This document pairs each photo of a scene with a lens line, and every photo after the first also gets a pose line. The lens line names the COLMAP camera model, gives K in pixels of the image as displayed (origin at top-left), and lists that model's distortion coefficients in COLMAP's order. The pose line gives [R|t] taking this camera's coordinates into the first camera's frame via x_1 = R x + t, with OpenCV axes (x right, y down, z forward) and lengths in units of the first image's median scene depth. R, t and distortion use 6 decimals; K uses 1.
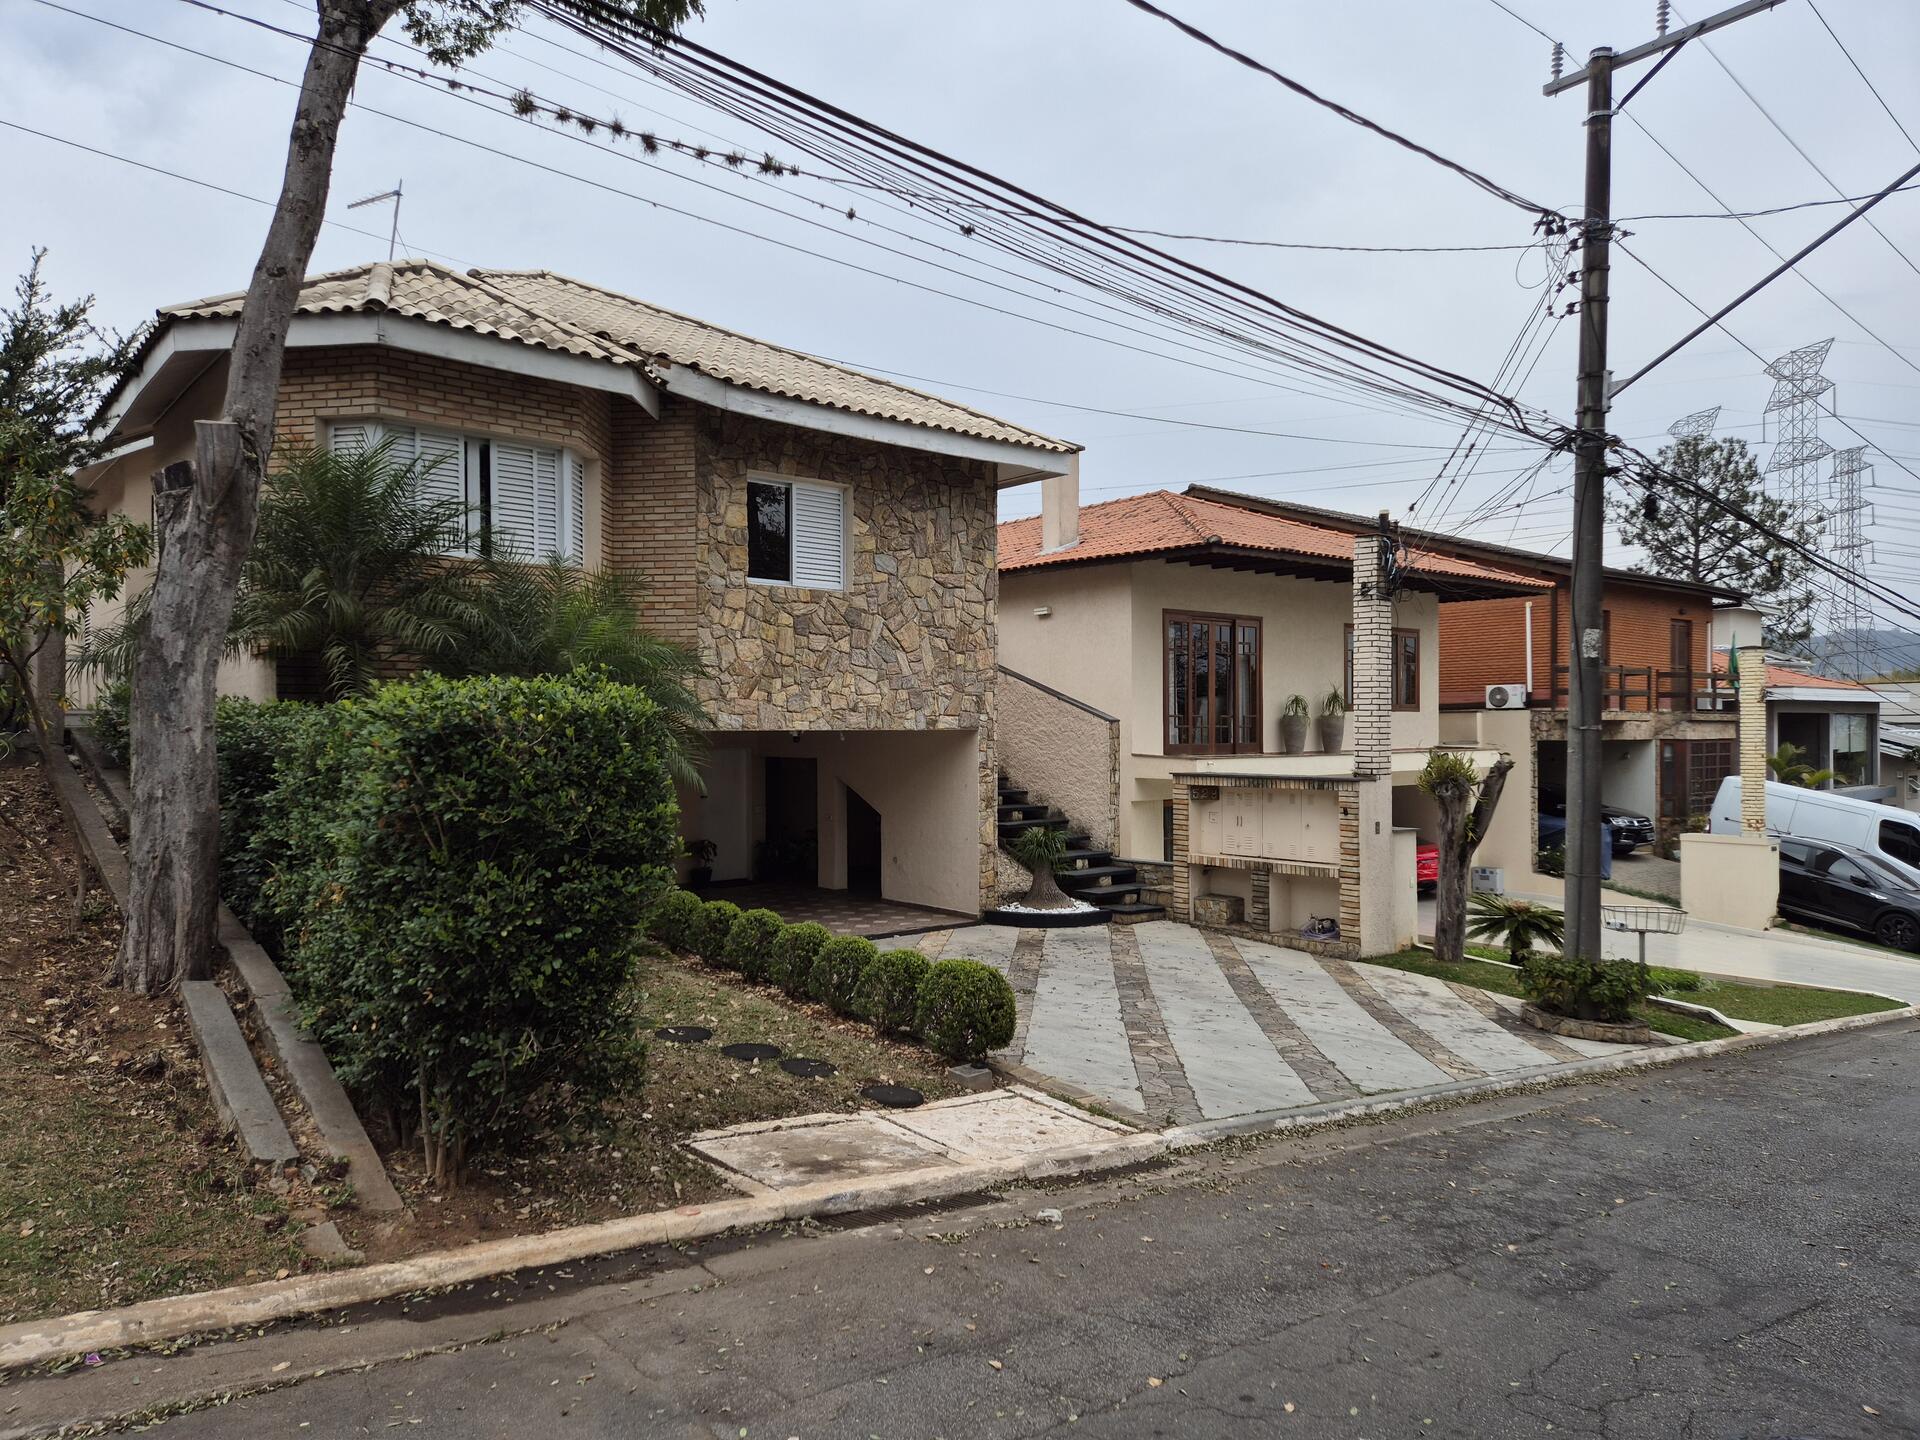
lens RADIAL K [[1270.2, 0, 939.3], [0, 1270.2, 746.0], [0, 0, 1]] dist [0.075318, -0.066223]
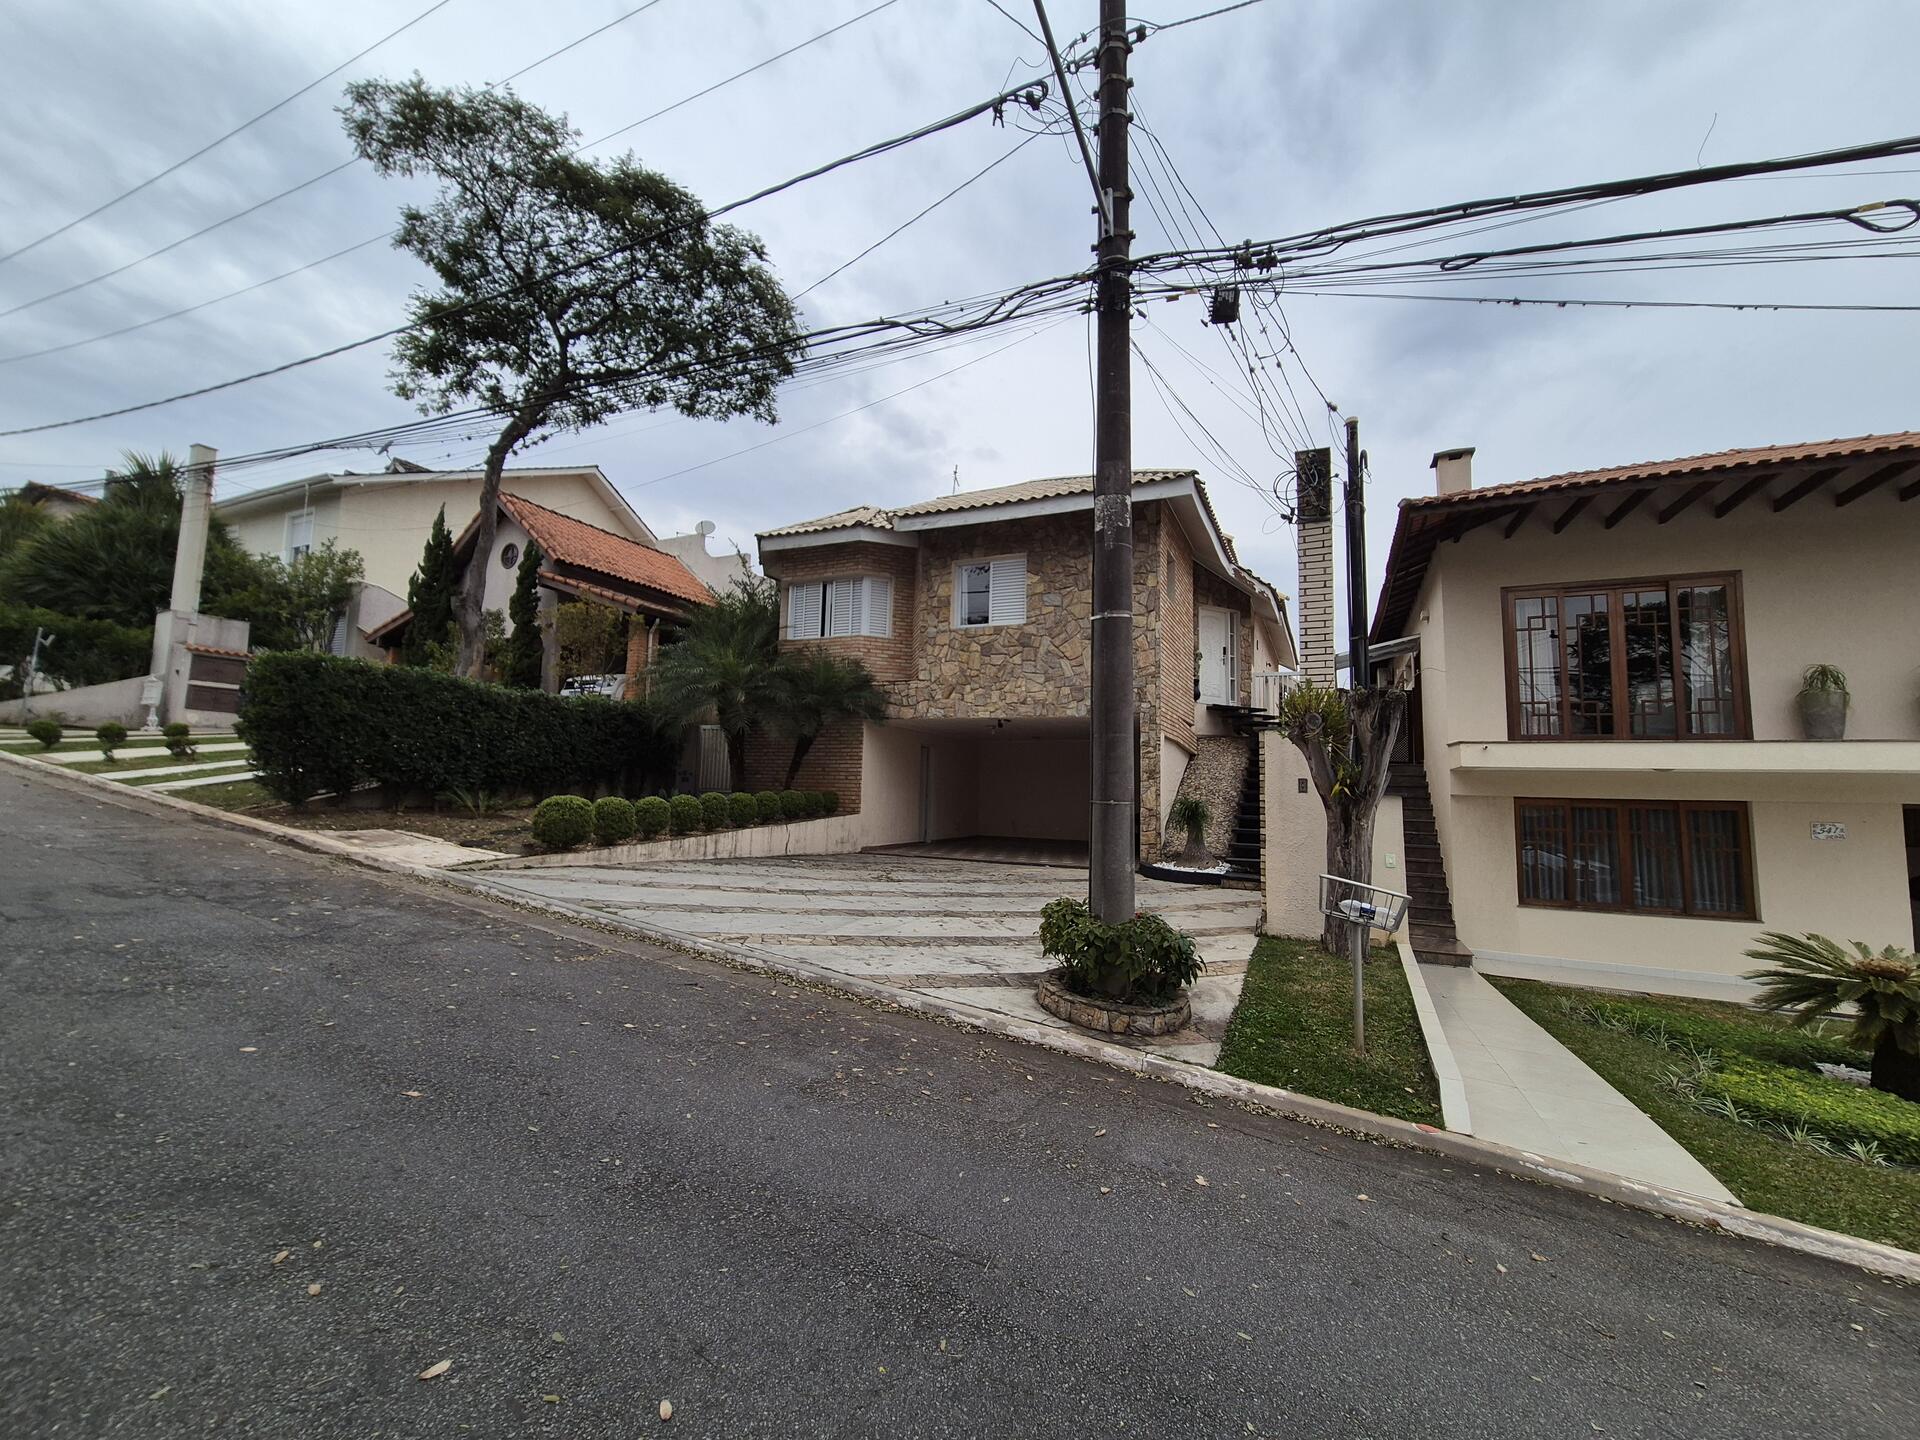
lens RADIAL K [[786.1, 0, 954.0], [0, 786.1, 715.1], [0, 0, 1]] dist [-0.005786, 0.005014]
pose [[0.414114, -0.074499, -0.907171, 0.793265], [-0.041932, 0.994025, -0.100774, 0.087681], [0.909258, 0.079771, 0.408516, 0.630443]]
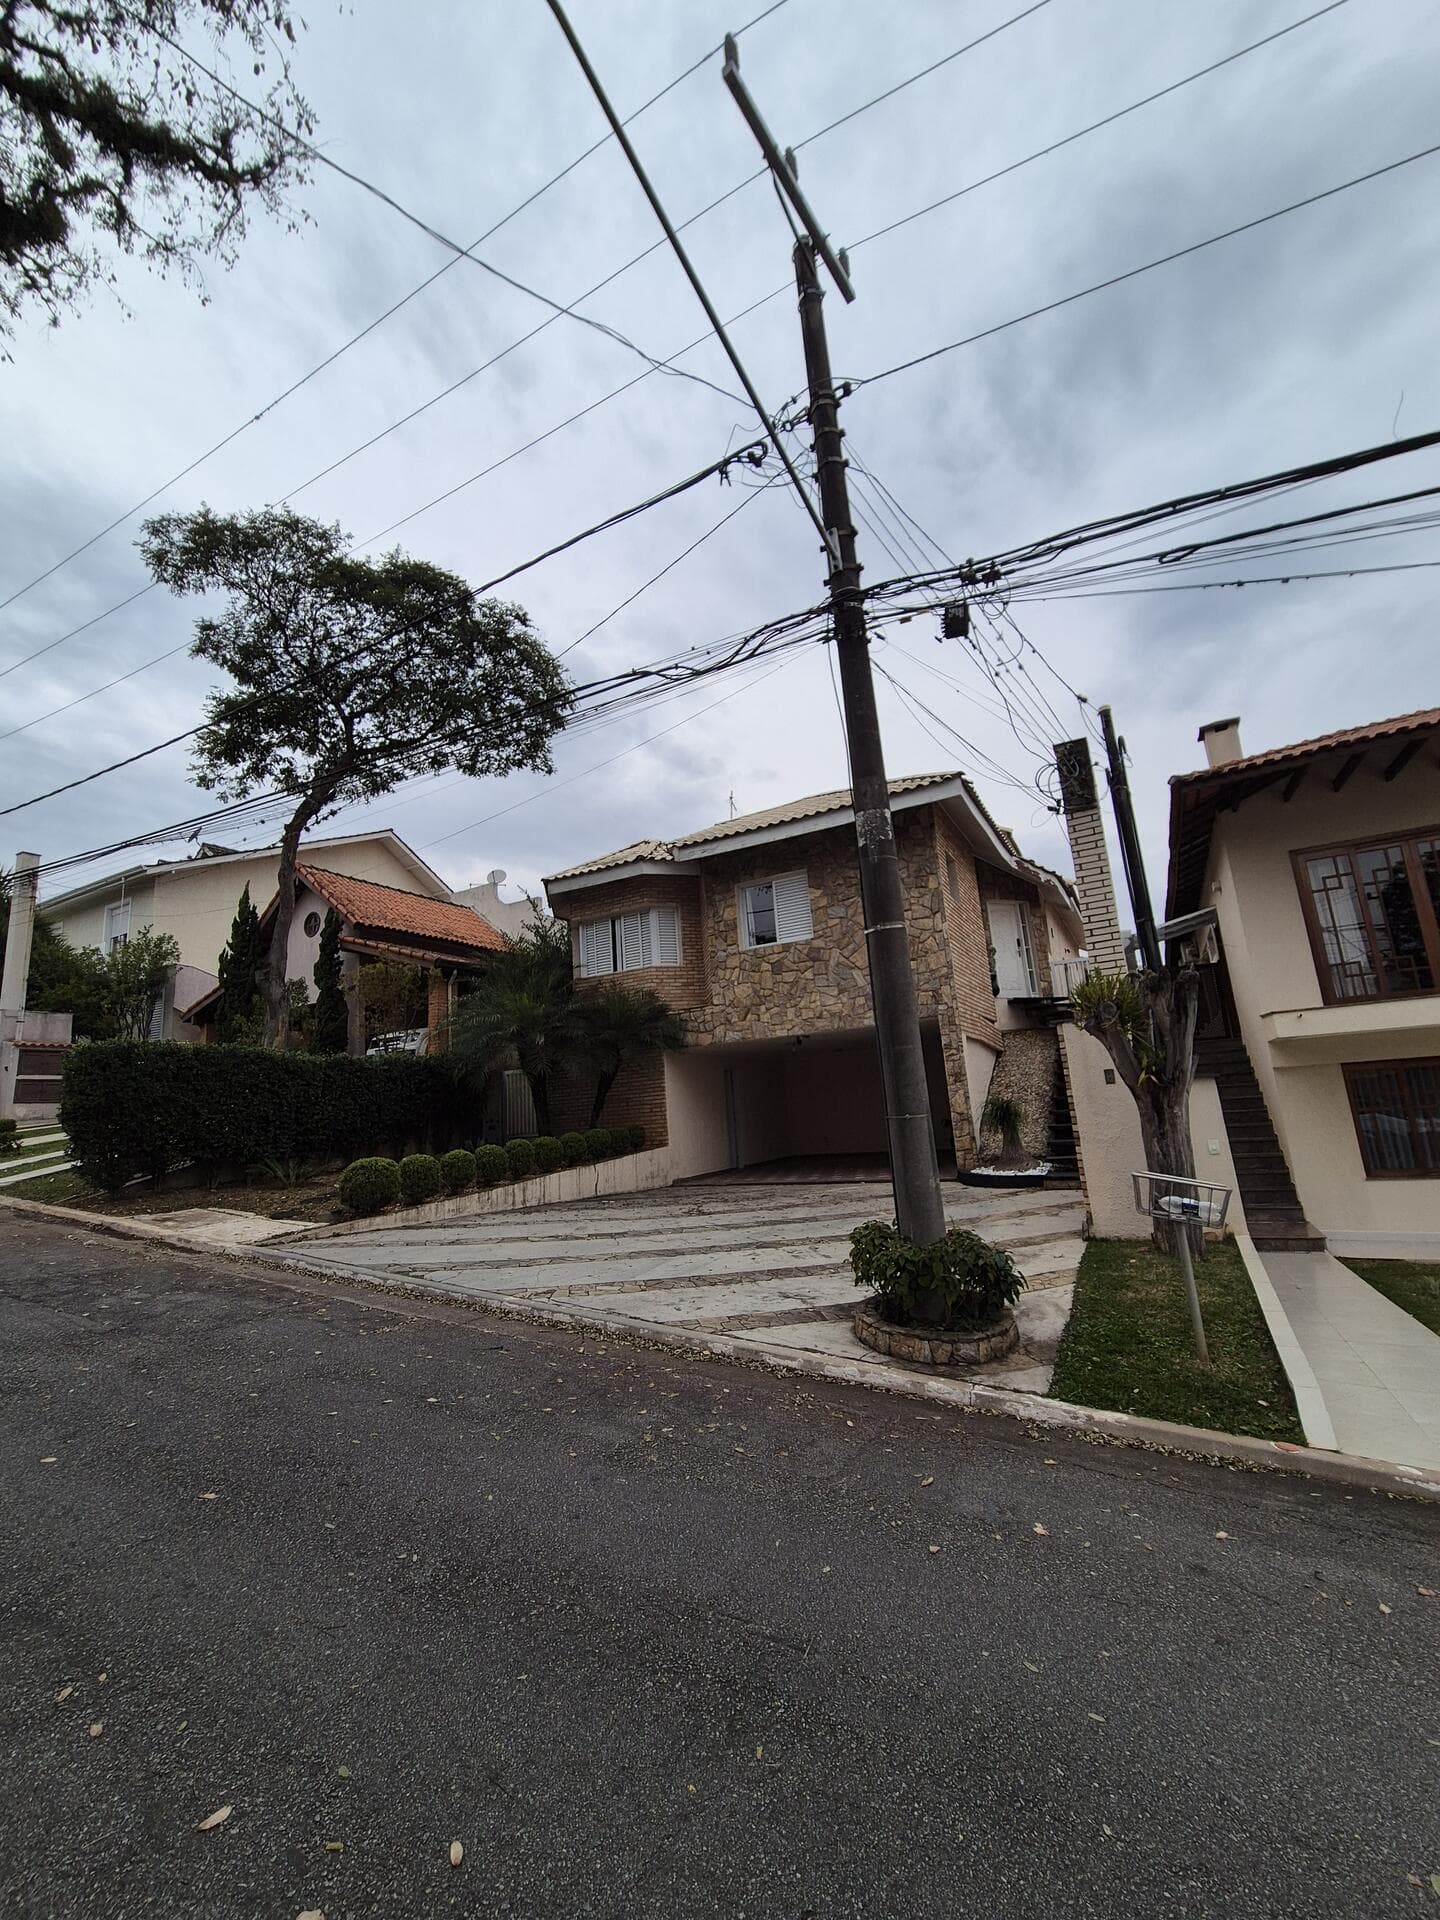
lens RADIAL K [[785.6, 0, 723.4], [0, 785.6, 954.4], [0, 0, 1]] dist [-0.000008, -0.000393]
pose [[0.360191, -0.205819, -0.909891, 0.799448], [0.053634, 0.978314, -0.200065, 0.082390], [0.931336, 0.023260, 0.363418, 0.642212]]
